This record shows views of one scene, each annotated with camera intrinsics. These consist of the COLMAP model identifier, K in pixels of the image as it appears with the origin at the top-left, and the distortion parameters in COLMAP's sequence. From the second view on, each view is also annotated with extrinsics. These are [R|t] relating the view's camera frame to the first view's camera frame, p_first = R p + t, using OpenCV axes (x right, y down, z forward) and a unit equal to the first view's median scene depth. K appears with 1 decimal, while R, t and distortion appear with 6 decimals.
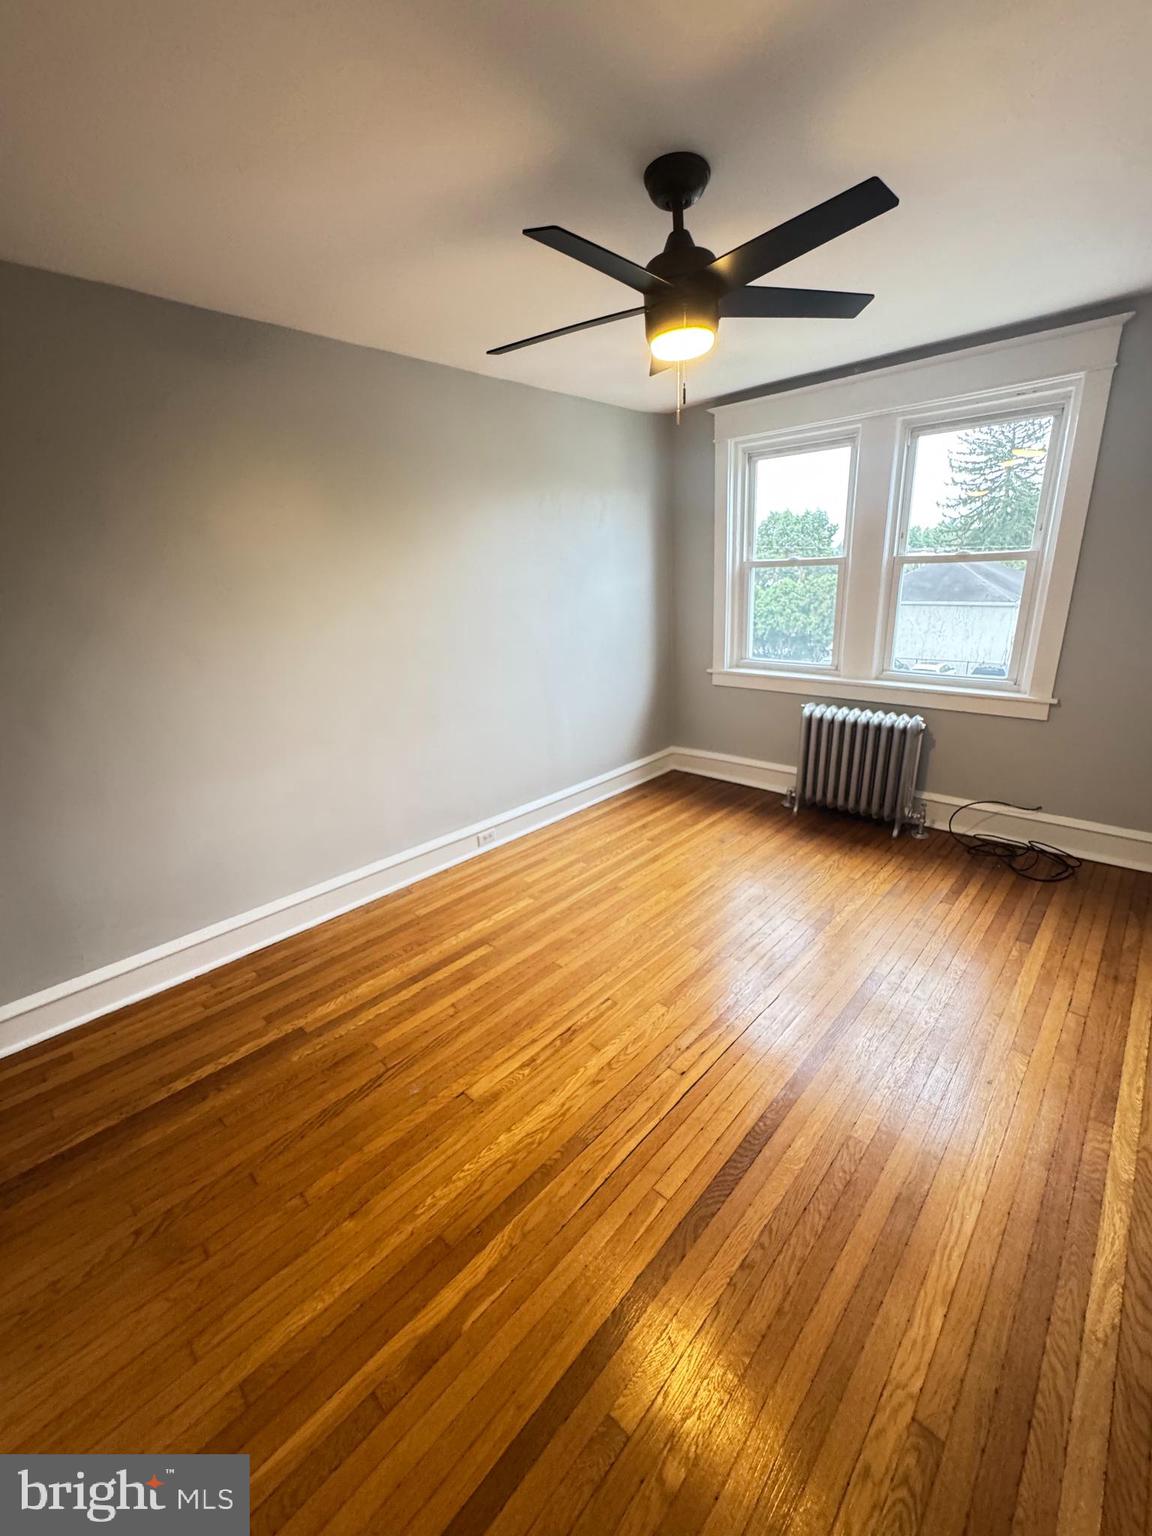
lens RADIAL K [[617.8, 0, 568.9], [0, 617.8, 774.0], [0, 0, 1]] dist [-0.000469, -0.000143]
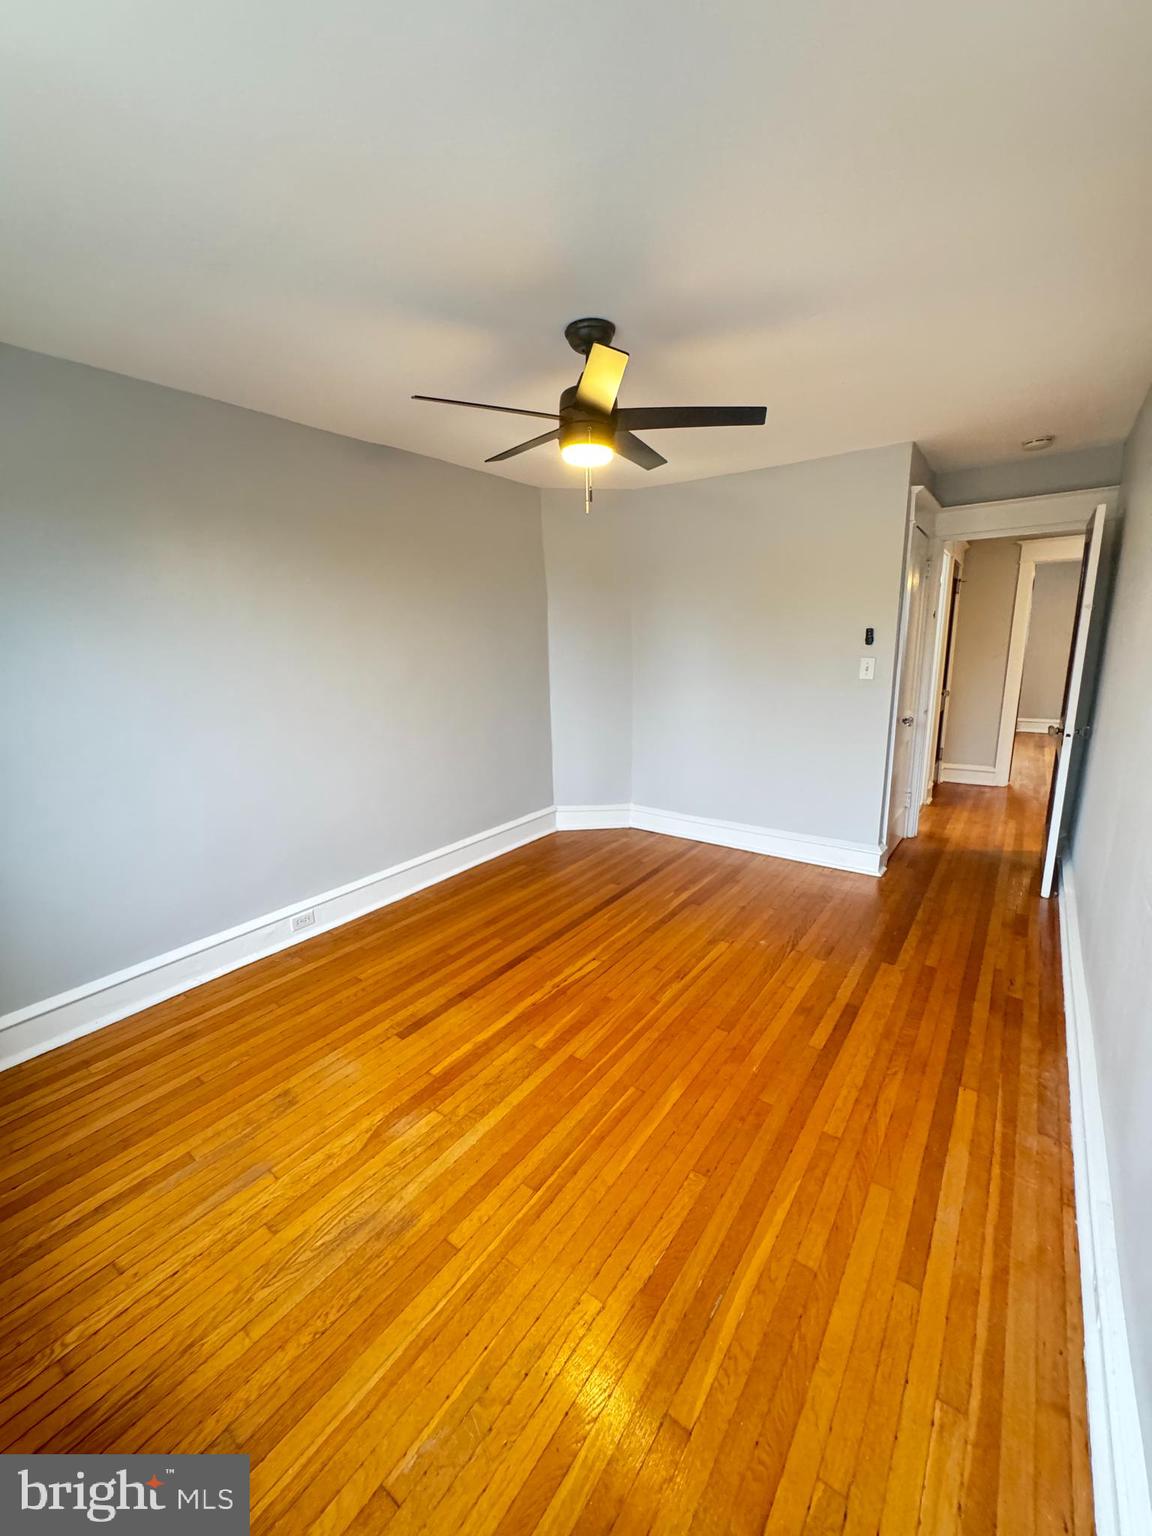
lens RADIAL K [[617.8, 0, 568.9], [0, 617.8, 774.0], [0, 0, 1]] dist [-0.000469, -0.000143]
pose [[-0.990079, 0.094022, -0.104420, 0.261255], [0.025882, 0.852454, 0.522161, -0.495465], [0.138108, 0.514278, -0.846430, 1.483796]]
